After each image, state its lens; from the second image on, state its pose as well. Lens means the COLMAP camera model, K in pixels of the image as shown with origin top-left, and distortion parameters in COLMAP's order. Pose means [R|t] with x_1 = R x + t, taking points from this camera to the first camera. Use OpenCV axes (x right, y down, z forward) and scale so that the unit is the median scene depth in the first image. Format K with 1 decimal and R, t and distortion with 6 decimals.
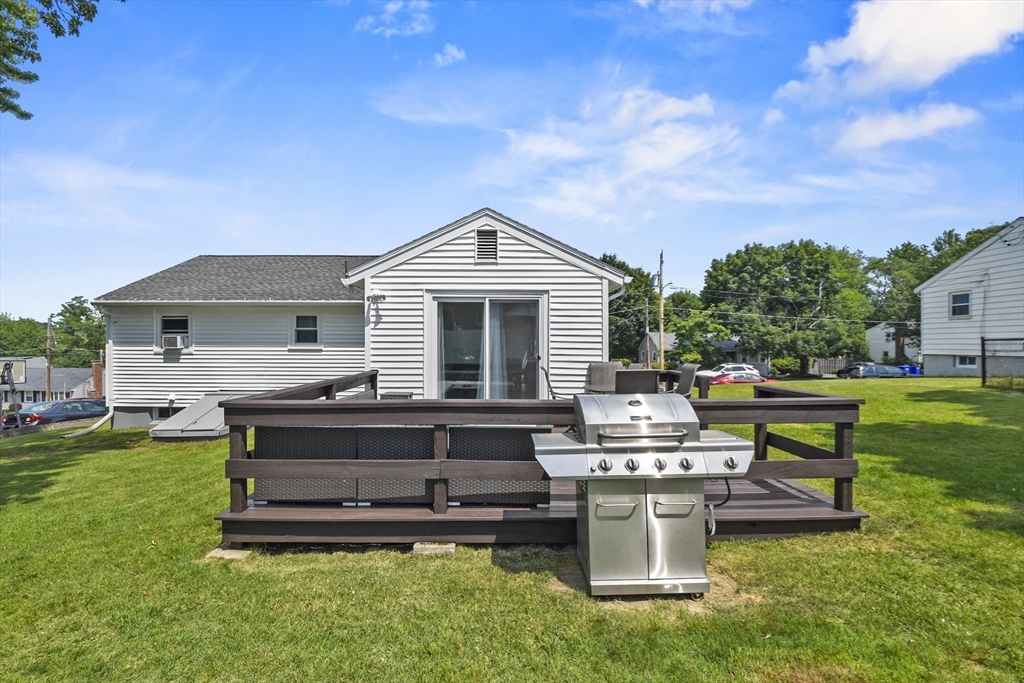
lens RADIAL K [[455.8, 0, 511.6], [0, 455.8, 358.6], [0, 0, 1]] dist [-0.001615, -0.000576]
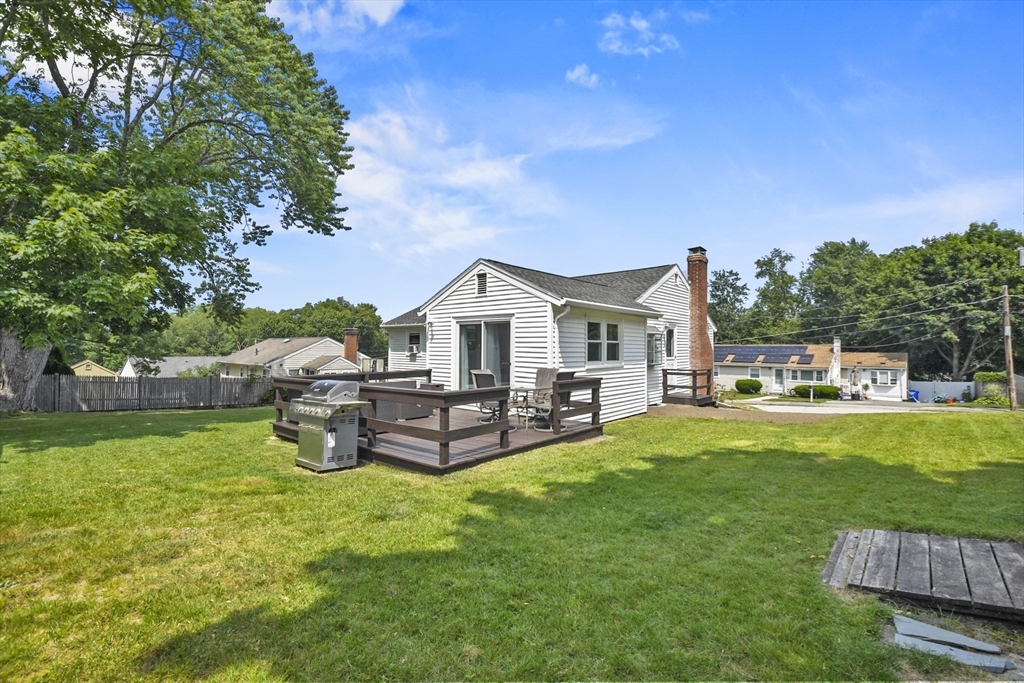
lens RADIAL K [[447.1, 0, 502.5], [0, 447.1, 351.4], [0, 0, 1]] dist [0.023255, -0.020719]
pose [[0.737657, 0.007130, -0.675138, 0.941246], [-0.024457, 0.999570, -0.016165, -0.015908], [0.674733, 0.028436, 0.737514, 0.013646]]
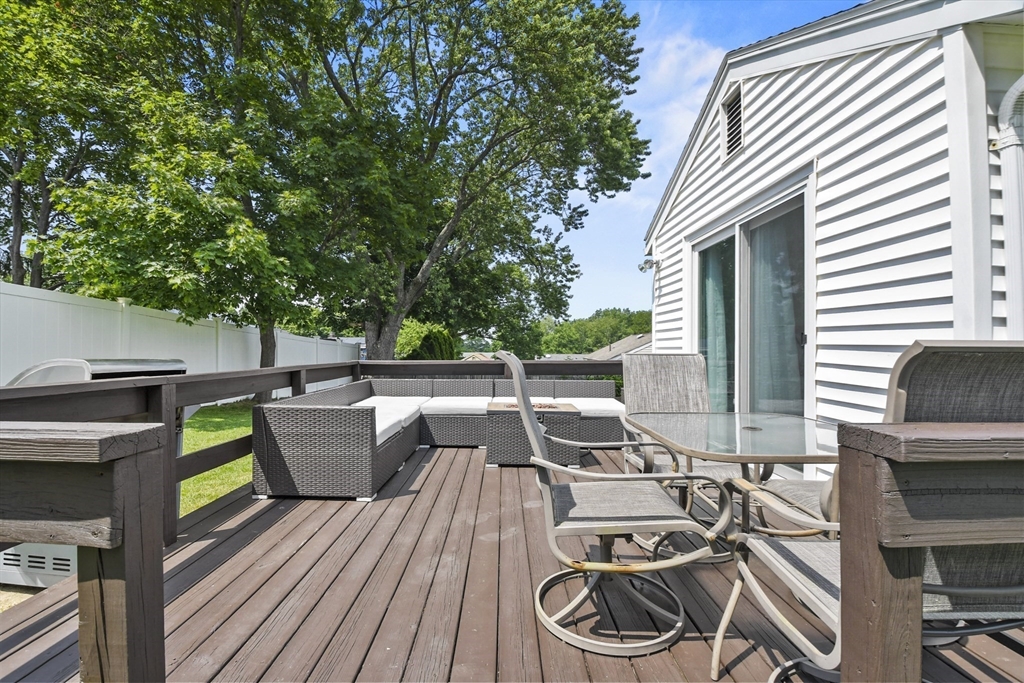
lens RADIAL K [[447.1, 0, 502.5], [0, 447.1, 351.4], [0, 0, 1]] dist [0.023255, -0.020719]
pose [[-0.021088, 0.005020, -0.999765, 0.465469], [-0.027129, 0.999616, 0.005592, 0.015395], [0.999409, 0.027240, -0.020944, 0.752568]]
